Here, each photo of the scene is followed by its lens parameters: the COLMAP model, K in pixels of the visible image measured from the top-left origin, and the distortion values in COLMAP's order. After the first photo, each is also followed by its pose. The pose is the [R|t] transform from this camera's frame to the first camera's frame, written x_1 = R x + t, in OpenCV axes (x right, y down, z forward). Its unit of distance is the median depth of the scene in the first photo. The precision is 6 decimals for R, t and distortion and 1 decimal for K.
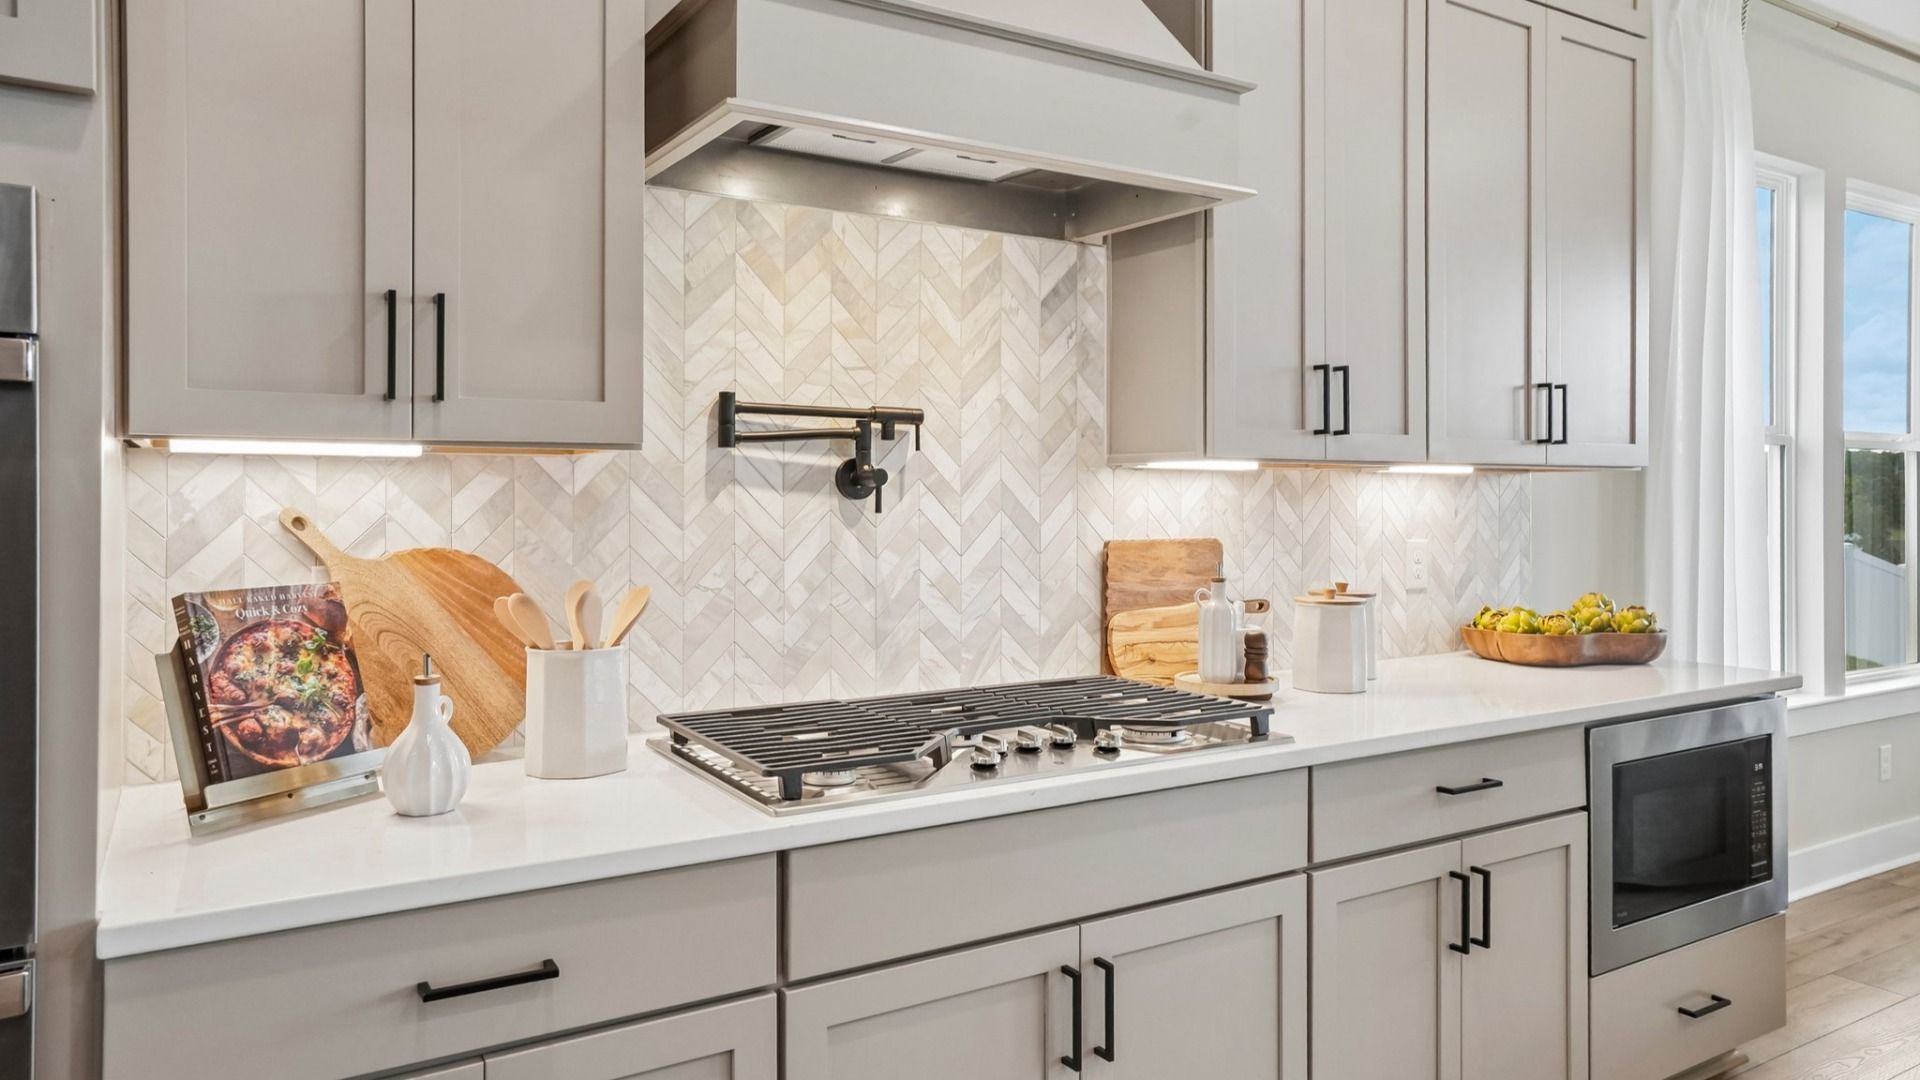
lens RADIAL K [[1237.9, 0, 981.3], [0, 1237.9, 496.2], [0, 0, 1]] dist [-0.007335, -0.000755]
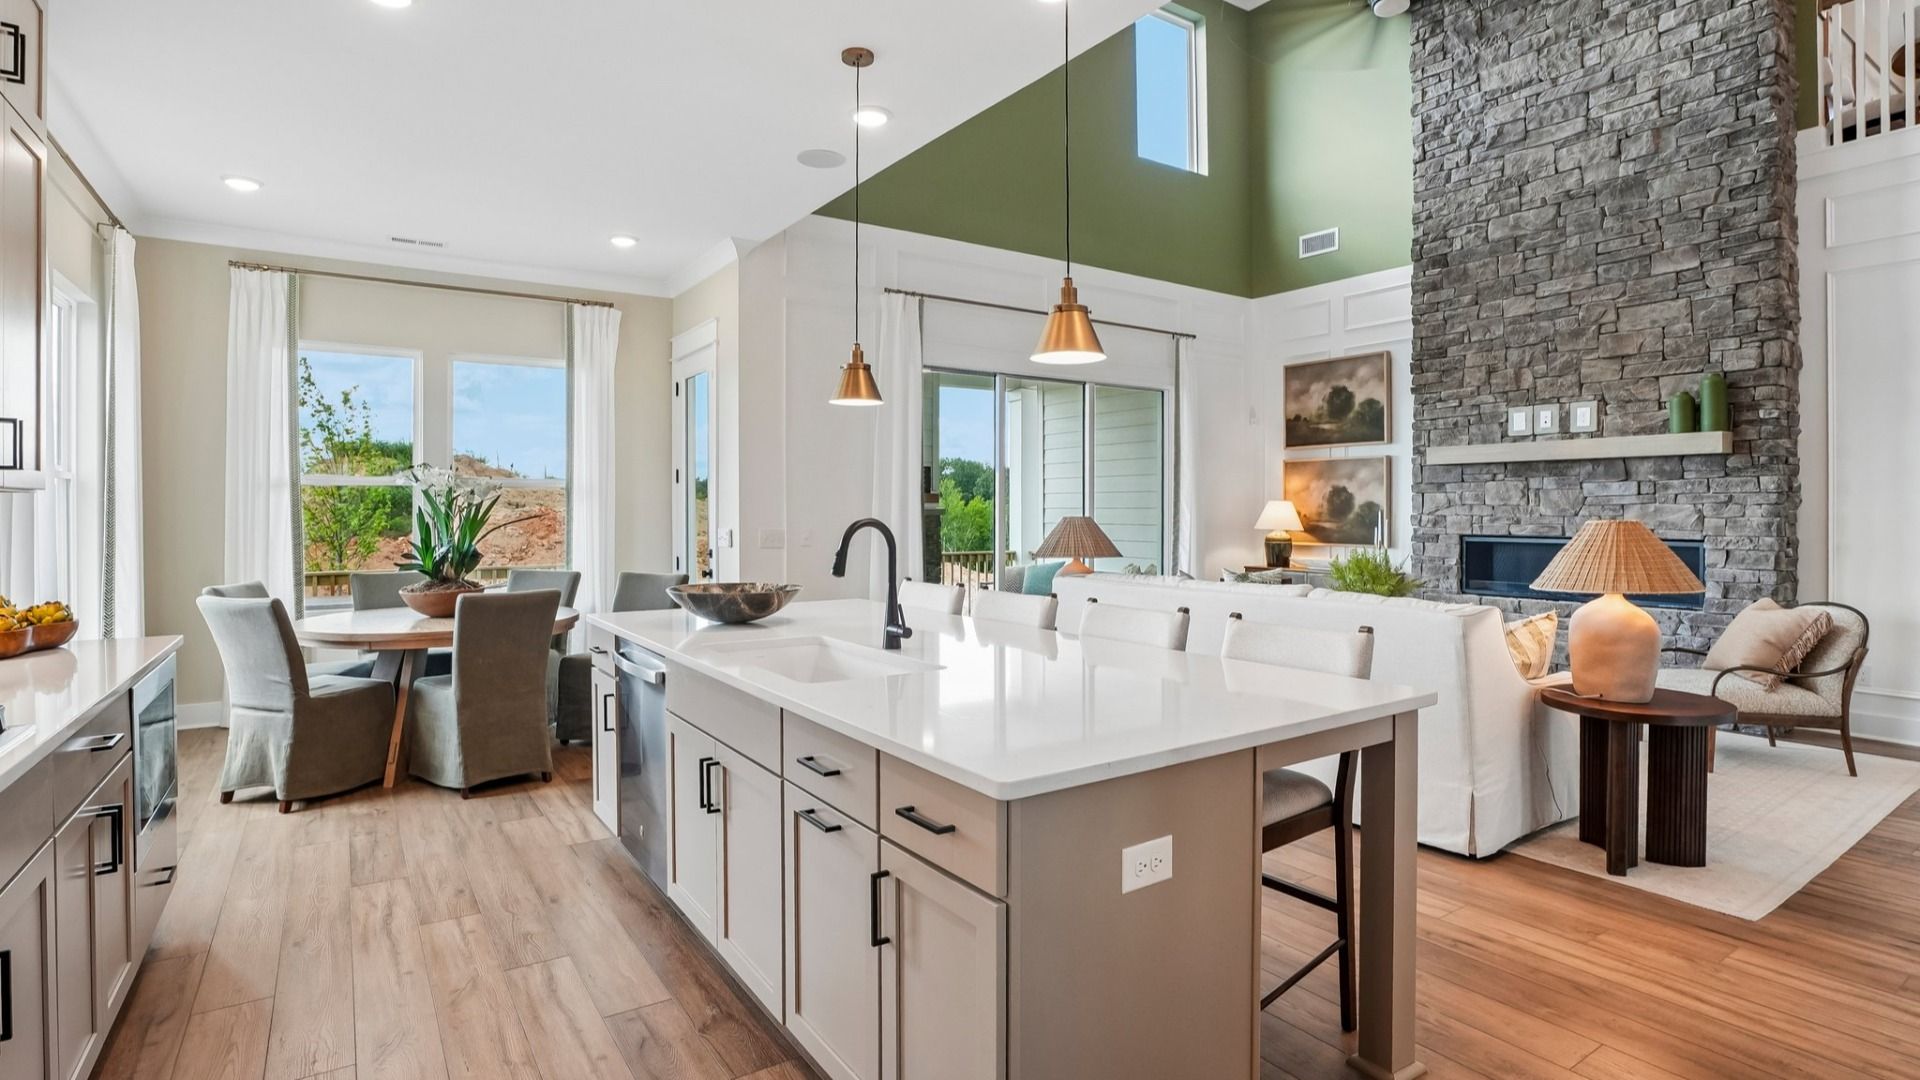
lens RADIAL K [[946.9, 0, 946.8], [0, 946.9, 490.3], [0, 0, 1]] dist [-0.060028, 0.033852]
pose [[-0.016203, 0.017463, 0.999716, -0.525499], [0.004886, 0.999837, -0.017386, -0.003755], [-0.999857, 0.004603, -0.016286, 0.139675]]
